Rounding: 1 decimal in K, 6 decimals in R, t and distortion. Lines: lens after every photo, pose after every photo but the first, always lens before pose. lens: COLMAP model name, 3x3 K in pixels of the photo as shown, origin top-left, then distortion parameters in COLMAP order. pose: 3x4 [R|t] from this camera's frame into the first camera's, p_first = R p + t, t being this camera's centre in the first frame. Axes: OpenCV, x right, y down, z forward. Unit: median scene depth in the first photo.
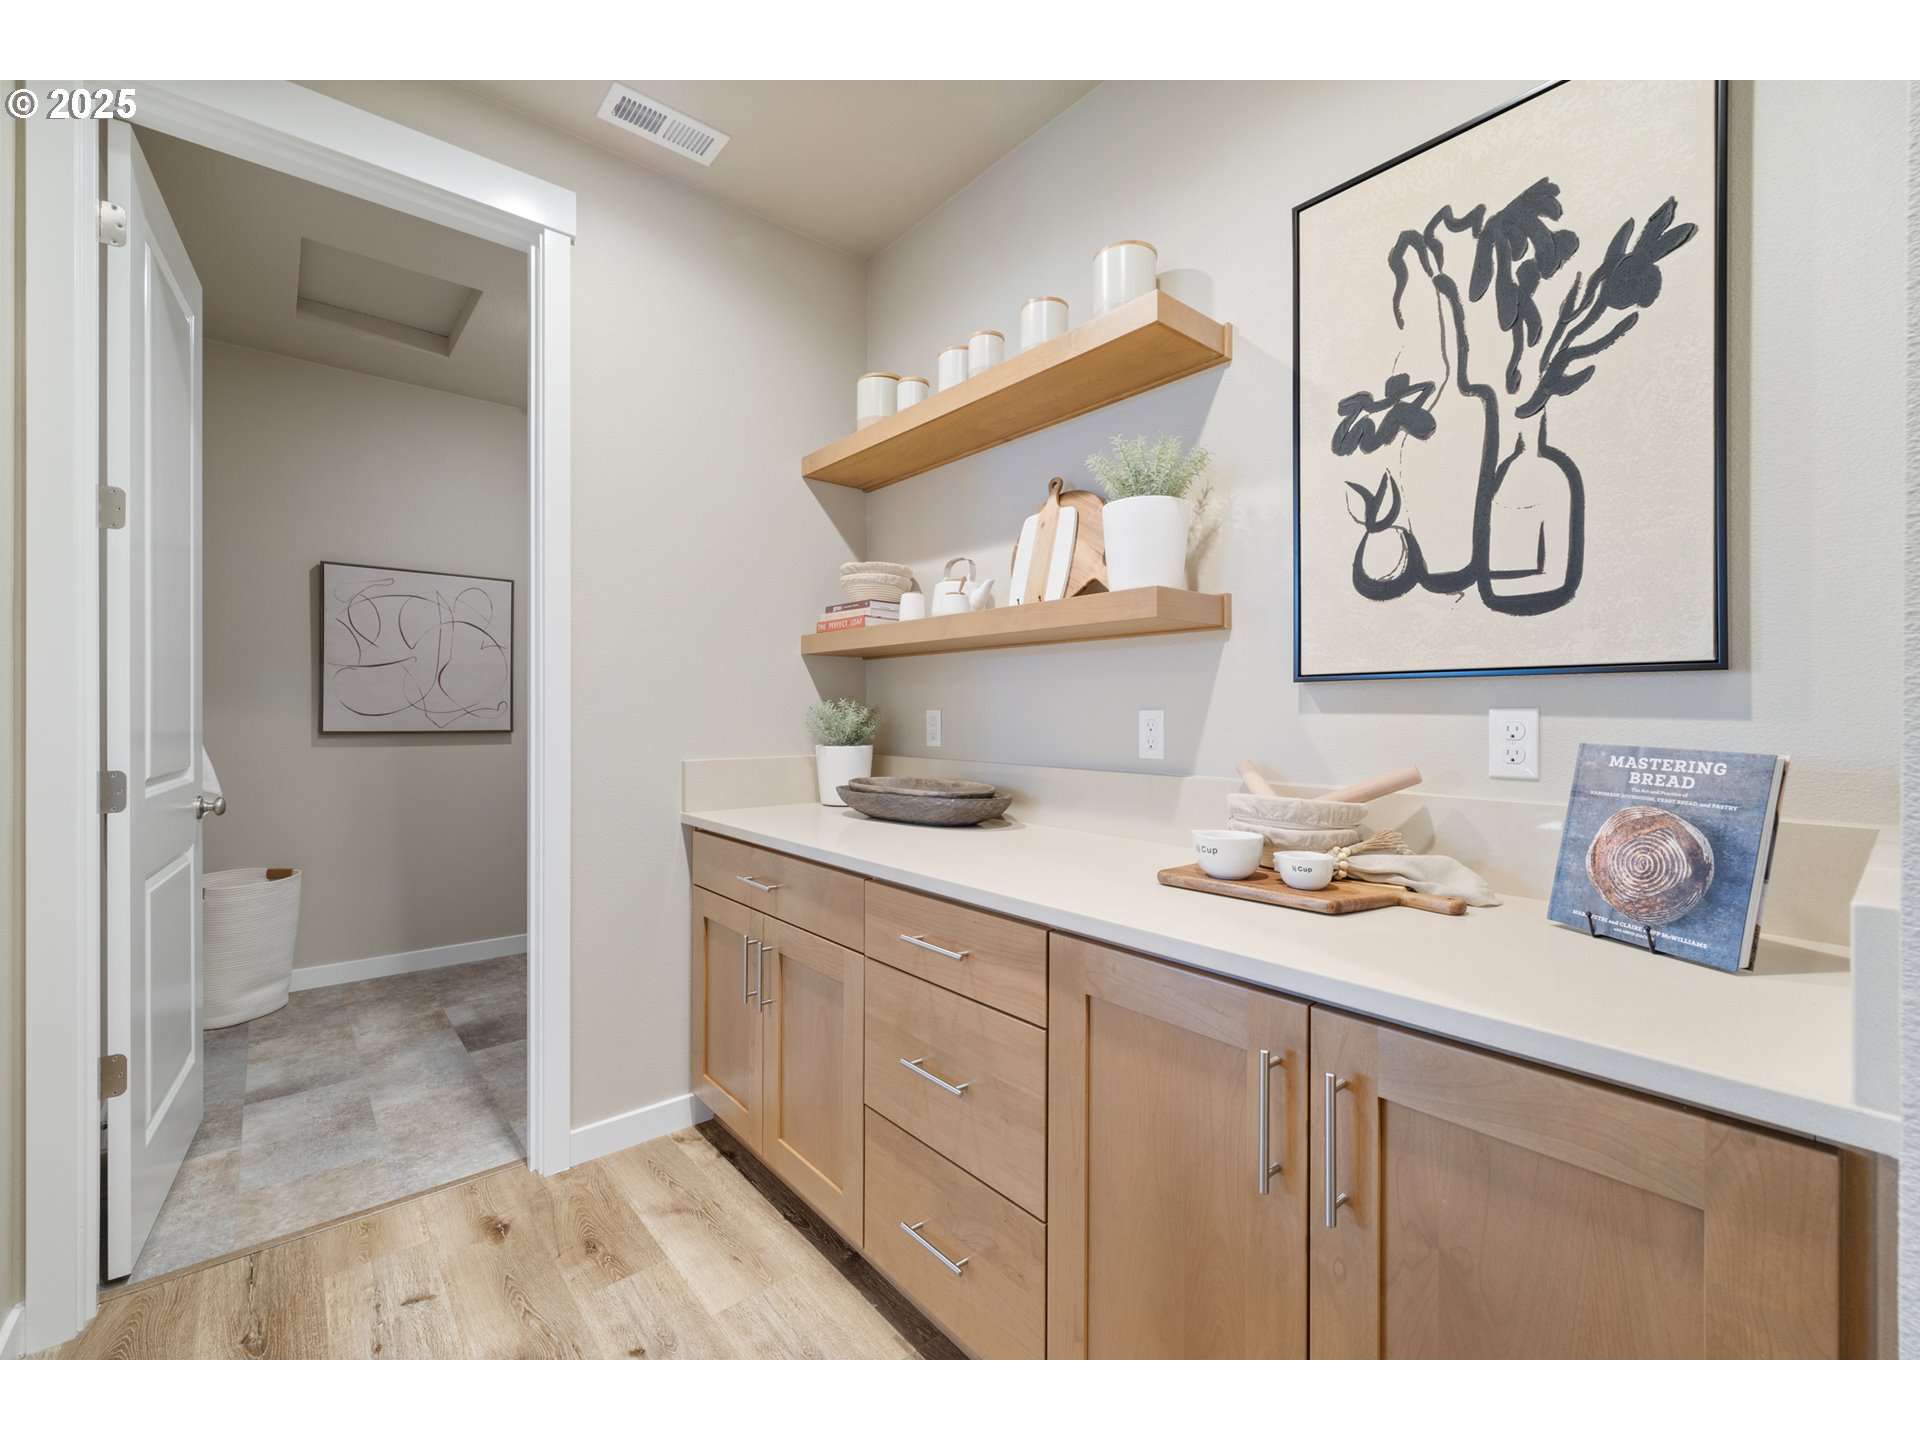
lens RADIAL K [[804.7, 0, 956.4], [0, 804.7, 702.8], [0, 0, 1]] dist [-0.000762, -0.000042]
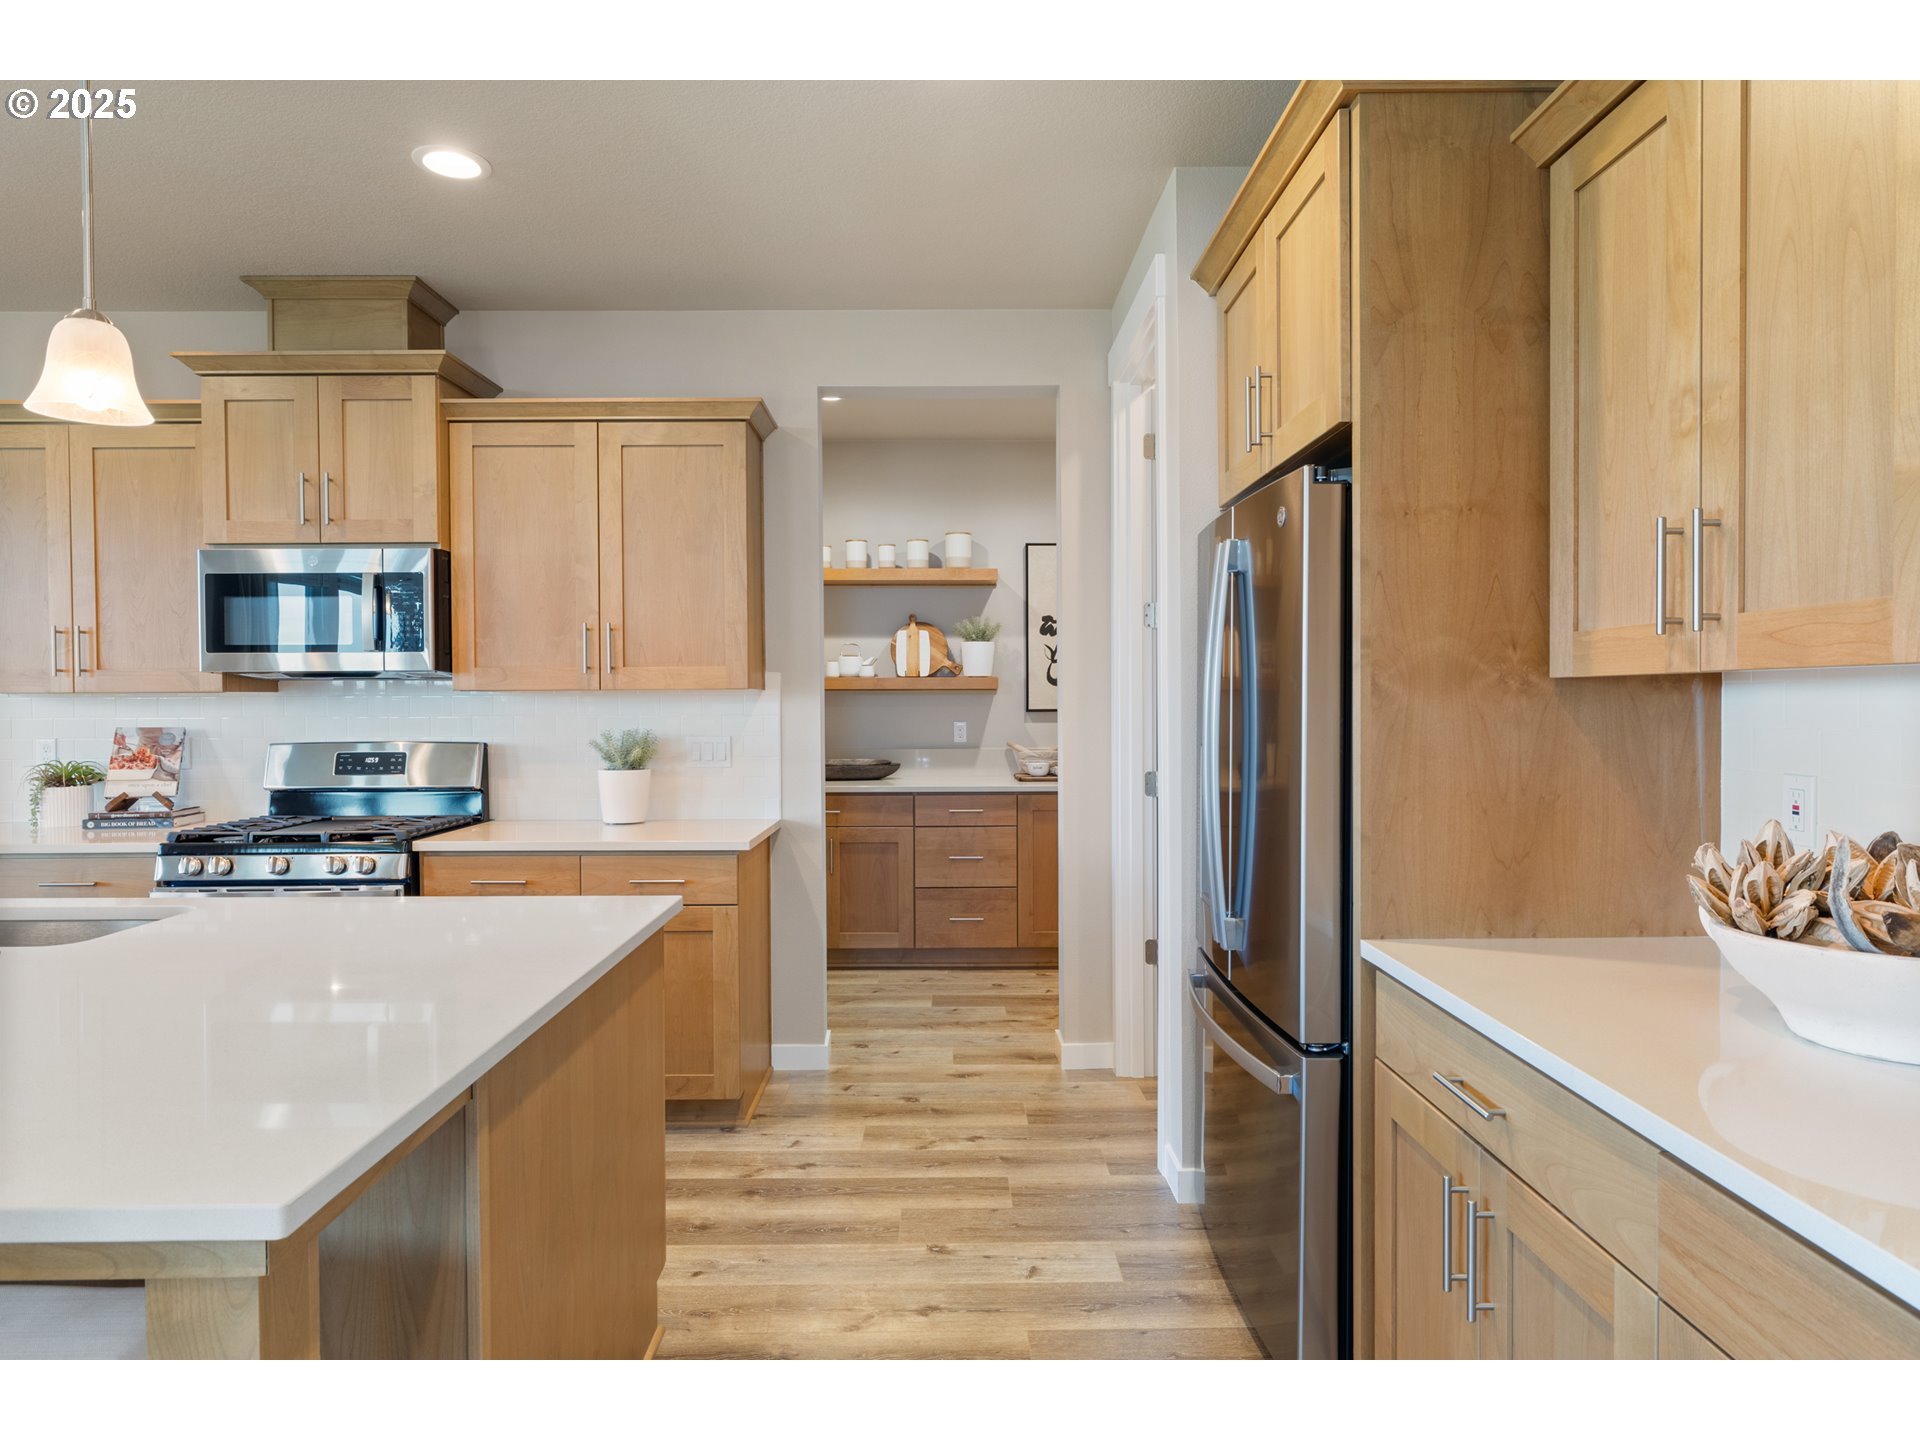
lens RADIAL K [[827.3, 0, 990.8], [0, 827.3, 716.8], [0, 0, 1]] dist [-0.000756, 0.000010]
pose [[0.644567, -0.011214, 0.764466, -2.166337], [-0.005469, 0.999799, 0.019277, -0.072491], [-0.764529, -0.016606, 0.644376, -0.896422]]
